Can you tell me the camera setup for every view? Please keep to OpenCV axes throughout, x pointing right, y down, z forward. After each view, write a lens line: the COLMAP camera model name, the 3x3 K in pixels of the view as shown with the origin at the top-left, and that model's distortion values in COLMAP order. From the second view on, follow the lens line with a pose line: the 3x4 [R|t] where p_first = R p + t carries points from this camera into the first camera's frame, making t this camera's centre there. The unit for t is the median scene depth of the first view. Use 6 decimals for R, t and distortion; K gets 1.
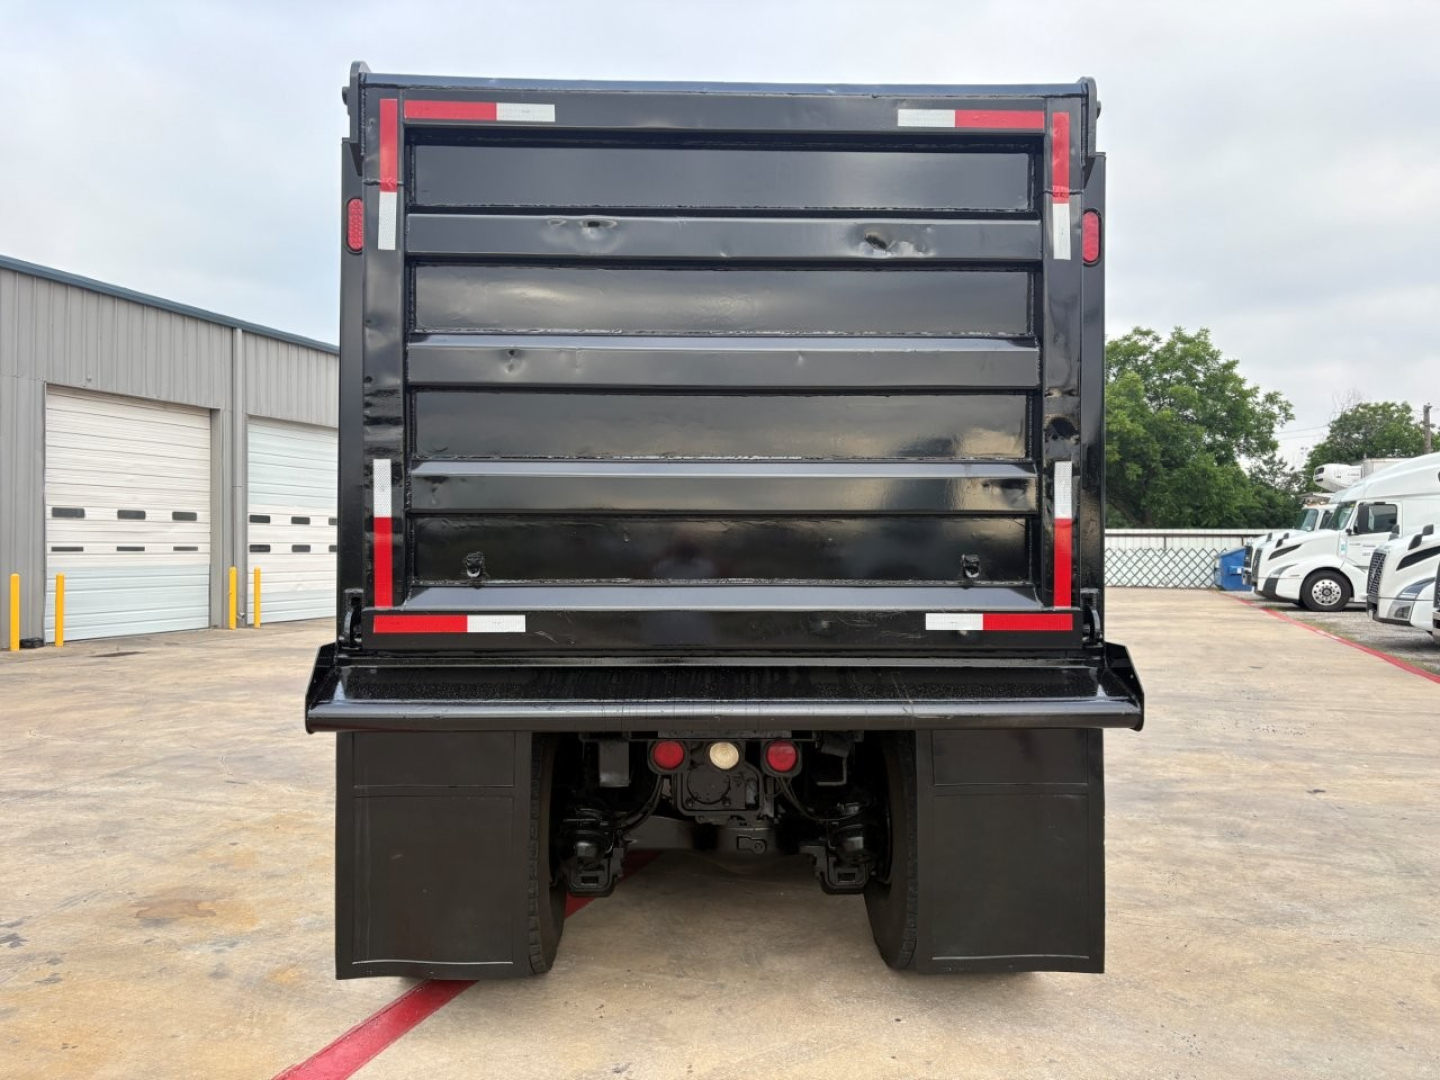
lens RADIAL K [[1087.5, 0, 719.9], [0, 1087.5, 542.4], [0, 0, 1]] dist [0.035536, -0.044228]
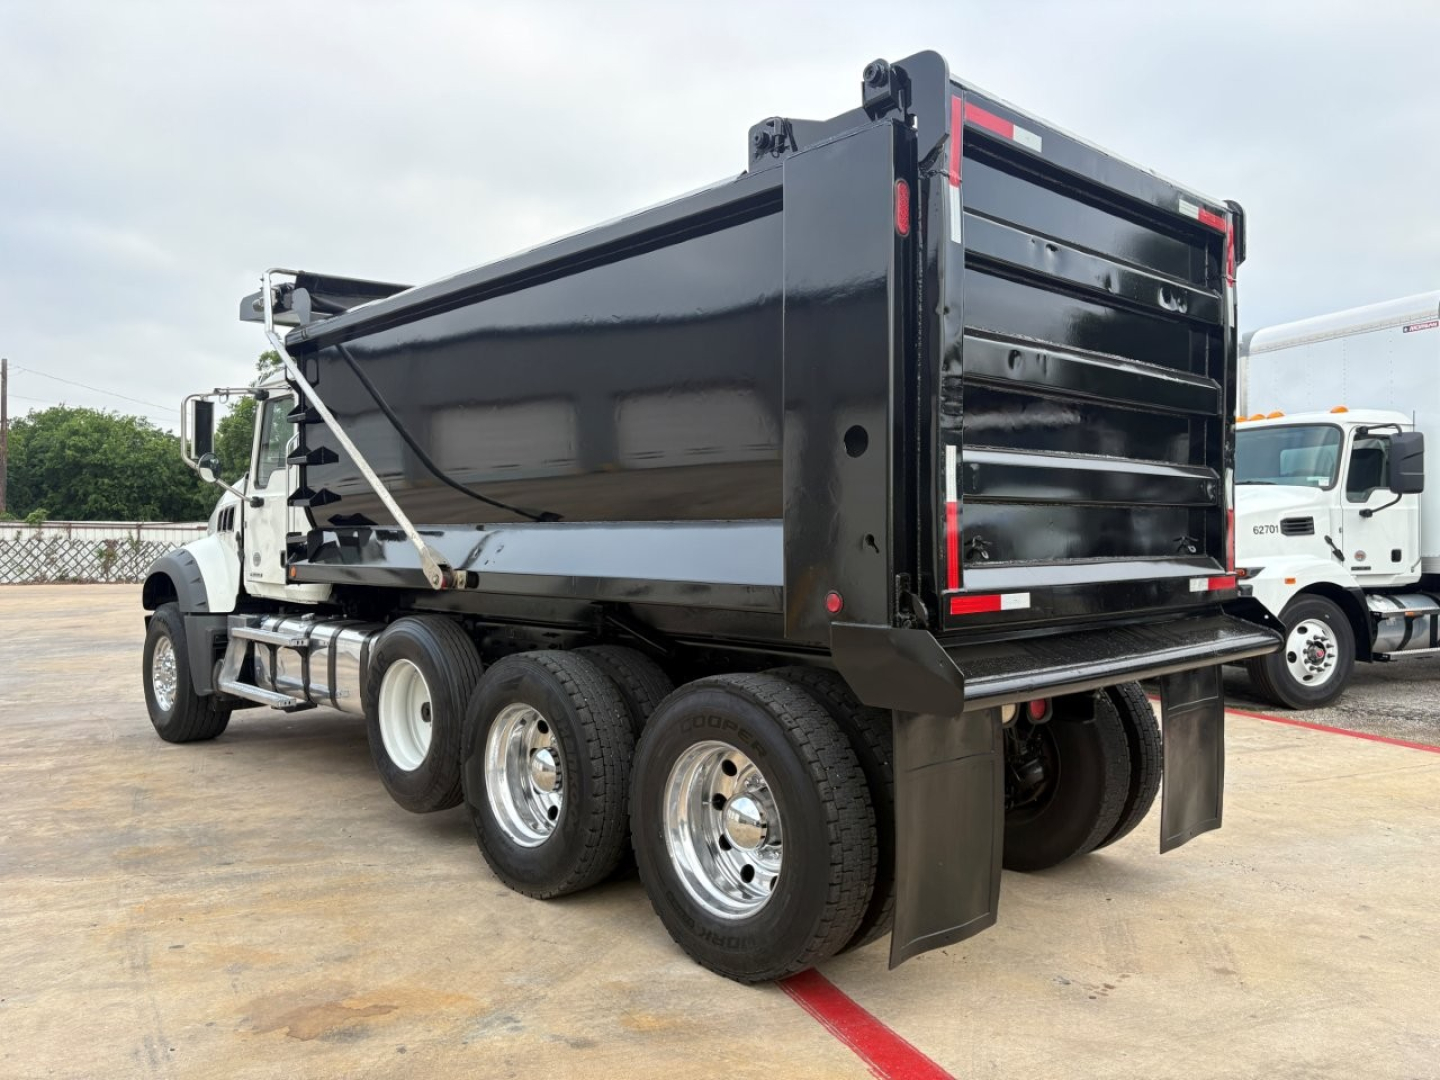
lens RADIAL K [[1087.5, 0, 718.5], [0, 1087.5, 539.8], [0, 0, 1]] dist [0.035536, -0.044228]
pose [[0.762408, -0.009376, 0.647028, -1.126006], [0.010807, 0.999940, 0.001756, 0.008240], [-0.647006, 0.005654, 0.762464, 0.355519]]
